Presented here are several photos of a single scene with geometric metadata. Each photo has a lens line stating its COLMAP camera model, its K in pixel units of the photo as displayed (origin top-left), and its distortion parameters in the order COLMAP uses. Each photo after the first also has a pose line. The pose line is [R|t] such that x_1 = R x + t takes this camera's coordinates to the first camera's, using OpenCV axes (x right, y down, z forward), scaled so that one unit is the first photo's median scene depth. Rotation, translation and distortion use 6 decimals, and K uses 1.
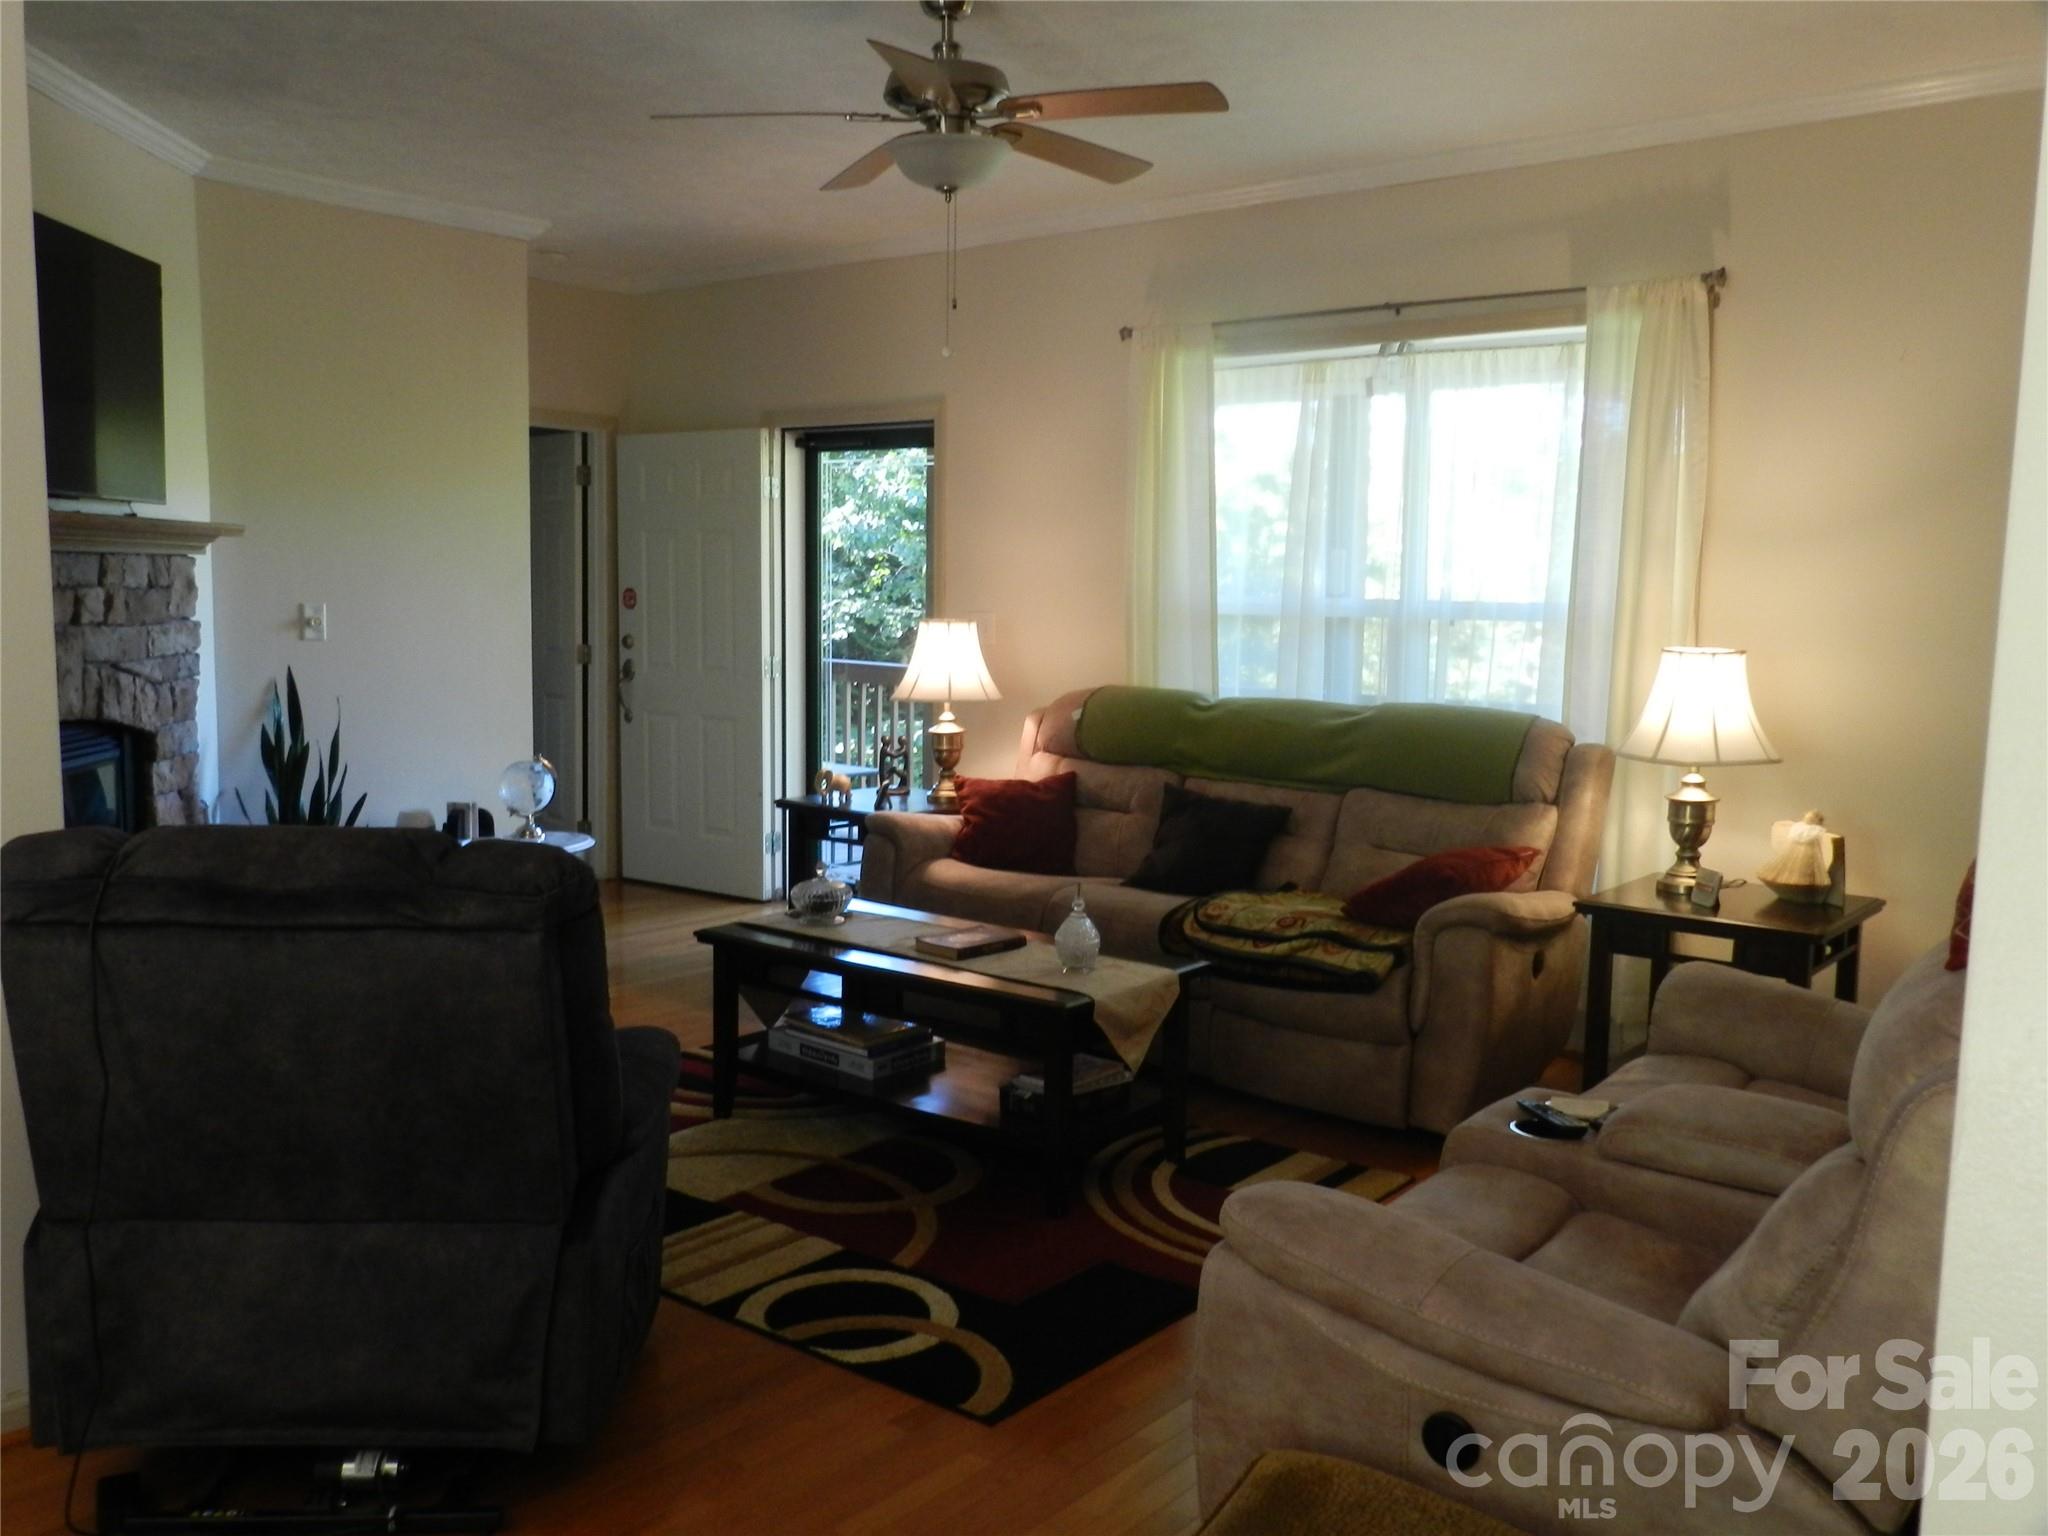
lens RADIAL K [[1738.2, 0, 1018.6], [0, 1738.2, 773.2], [0, 0, 1]] dist [0.027034, -0.013229]
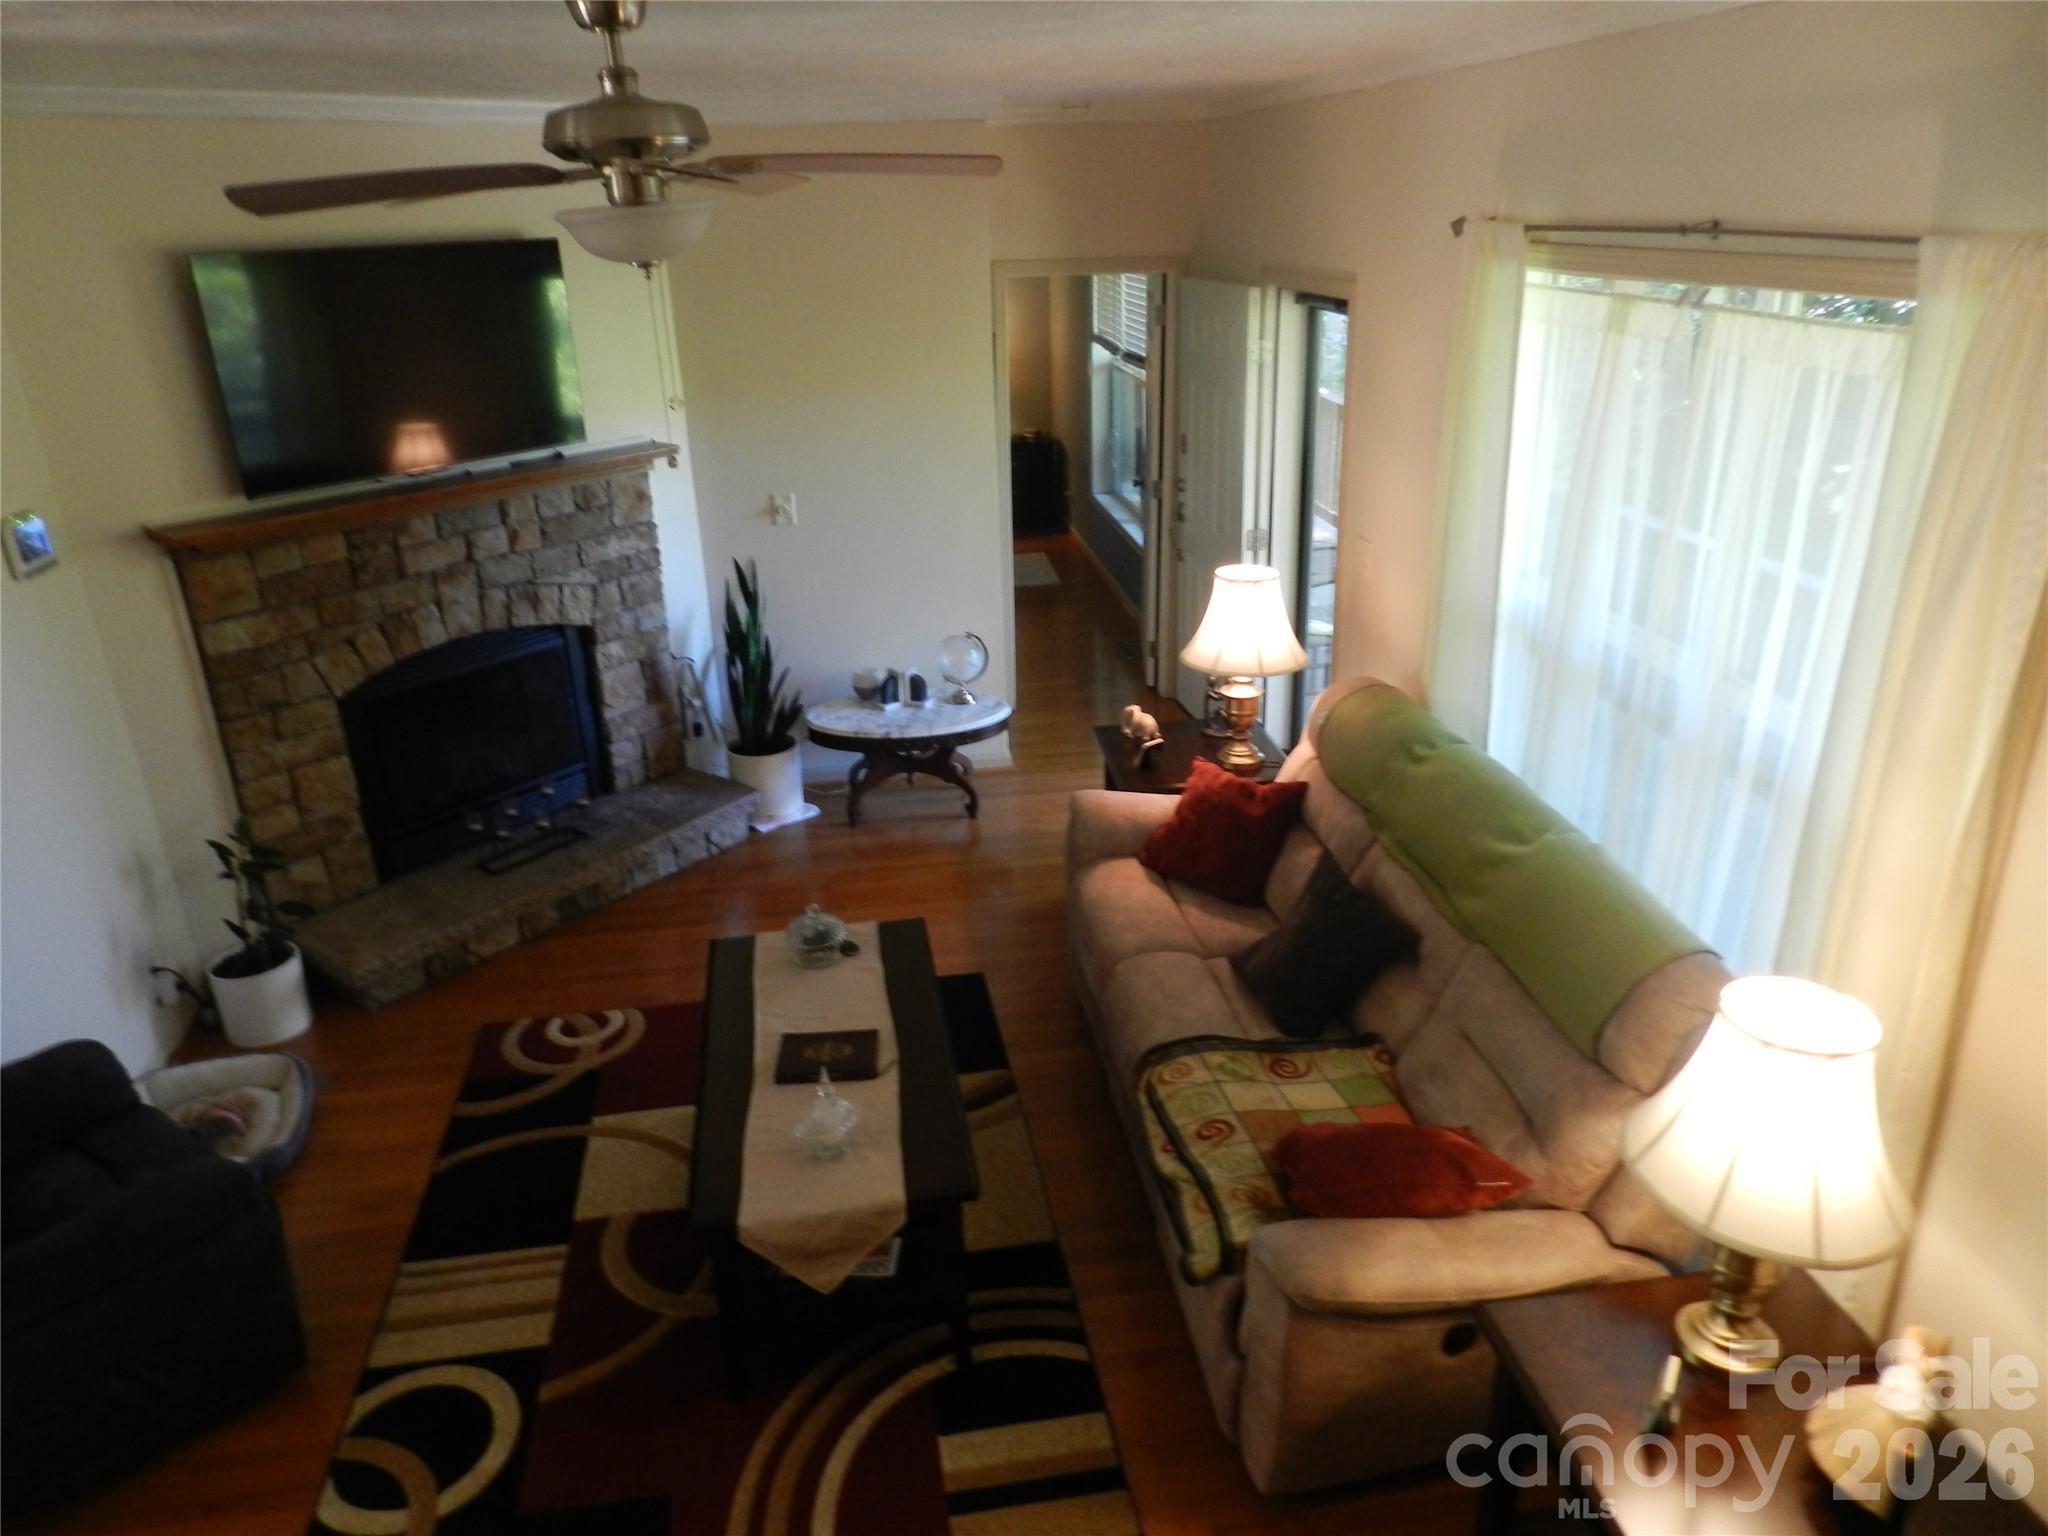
lens RADIAL K [[1394.9, 0, 1020.5], [0, 1394.9, 773.1], [0, 0, 1]] dist [0.025442, -0.003799]
pose [[0.735593, 0.221813, -0.640080, 0.472963], [-0.032574, 0.955362, 0.293637, -0.261272], [0.676640, -0.195147, 0.709983, 0.525341]]
